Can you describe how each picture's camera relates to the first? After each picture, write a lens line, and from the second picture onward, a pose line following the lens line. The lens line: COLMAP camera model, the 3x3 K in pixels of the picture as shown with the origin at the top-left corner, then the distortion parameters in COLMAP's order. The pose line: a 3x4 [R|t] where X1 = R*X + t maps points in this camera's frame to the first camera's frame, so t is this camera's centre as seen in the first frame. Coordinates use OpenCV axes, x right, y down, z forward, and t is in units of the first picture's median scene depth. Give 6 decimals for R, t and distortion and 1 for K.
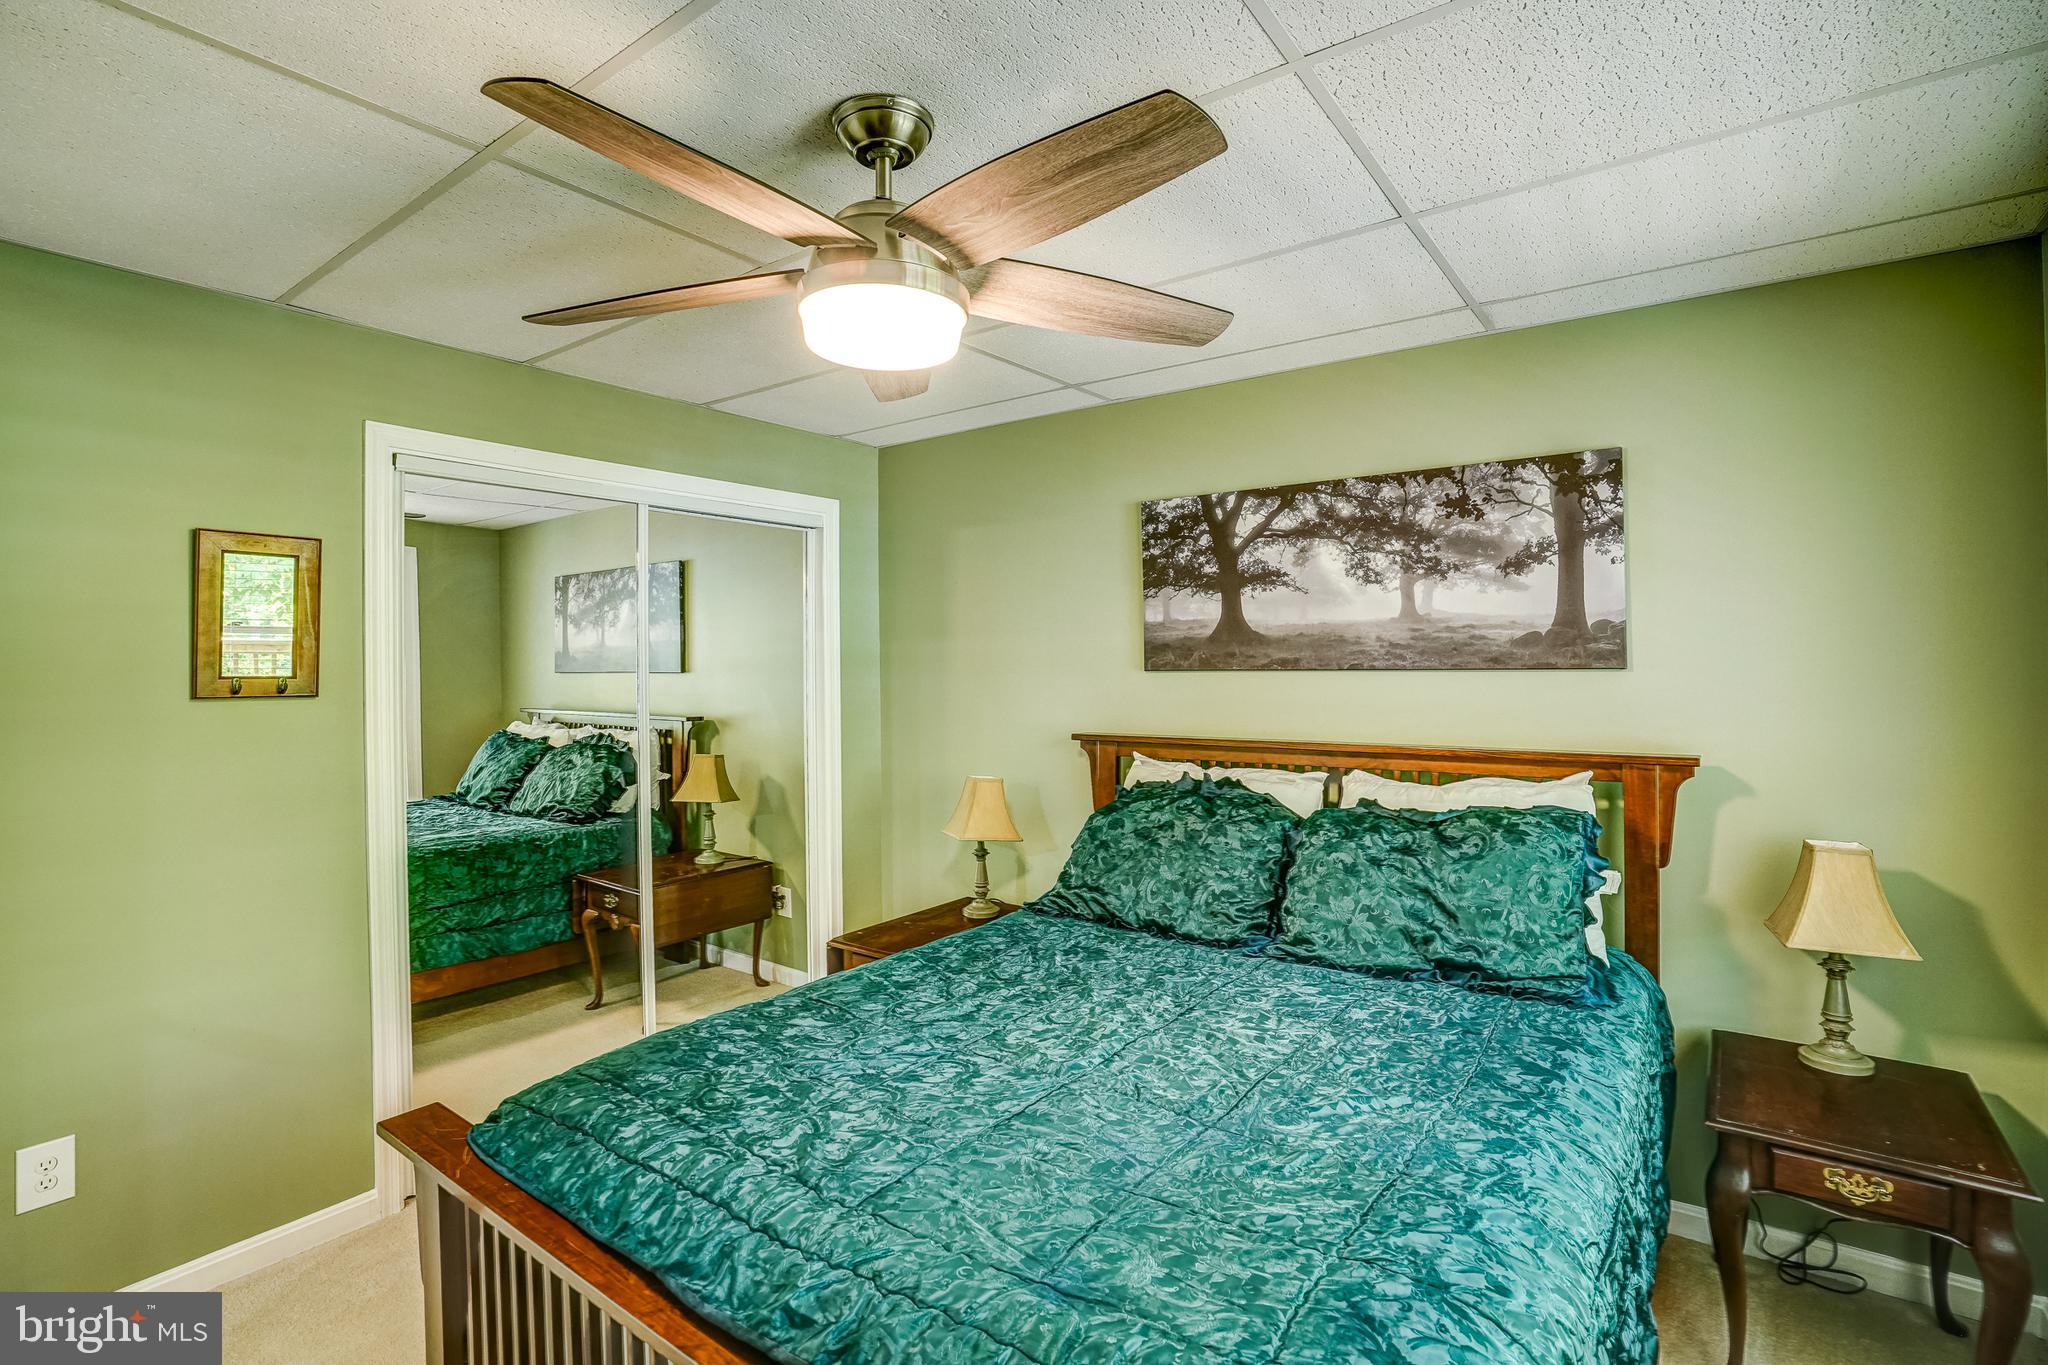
lens RADIAL K [[985.1, 0, 1051.4], [0, 985.1, 655.6], [0, 0, 1]] dist [-0.051220, 0.018578]
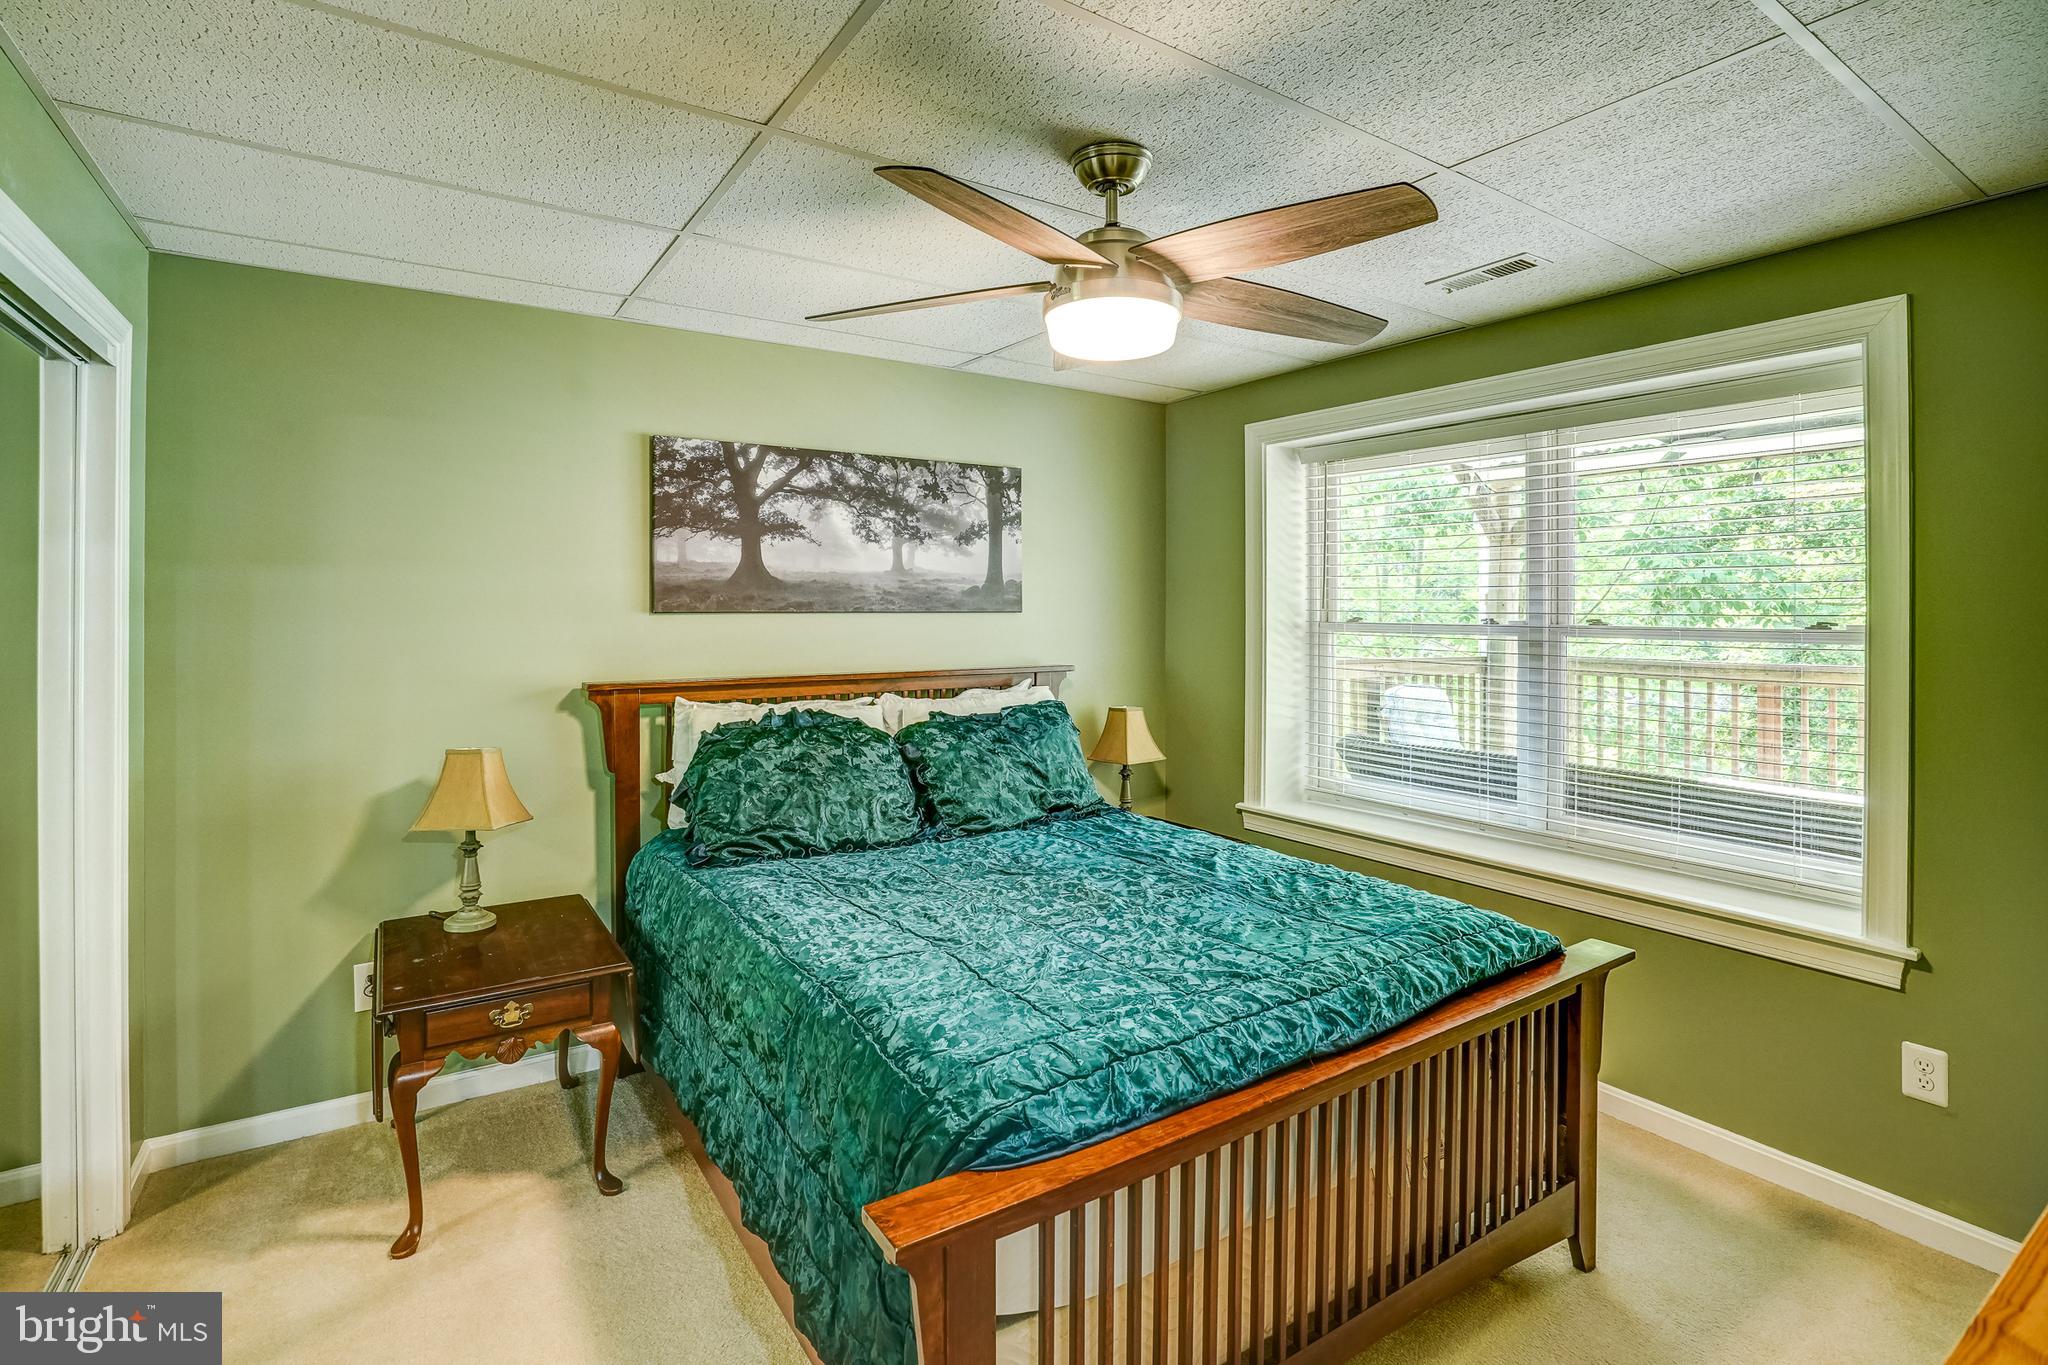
lens RADIAL K [[985.1, 0, 1053.6], [0, 985.1, 594.4], [0, 0, 1]] dist [-0.051220, 0.018578]
pose [[0.341049, 0.017688, 0.939879, -0.749006], [-0.013841, 0.999809, -0.013793, 0.005972], [-0.939944, -0.008305, 0.341229, 0.357001]]
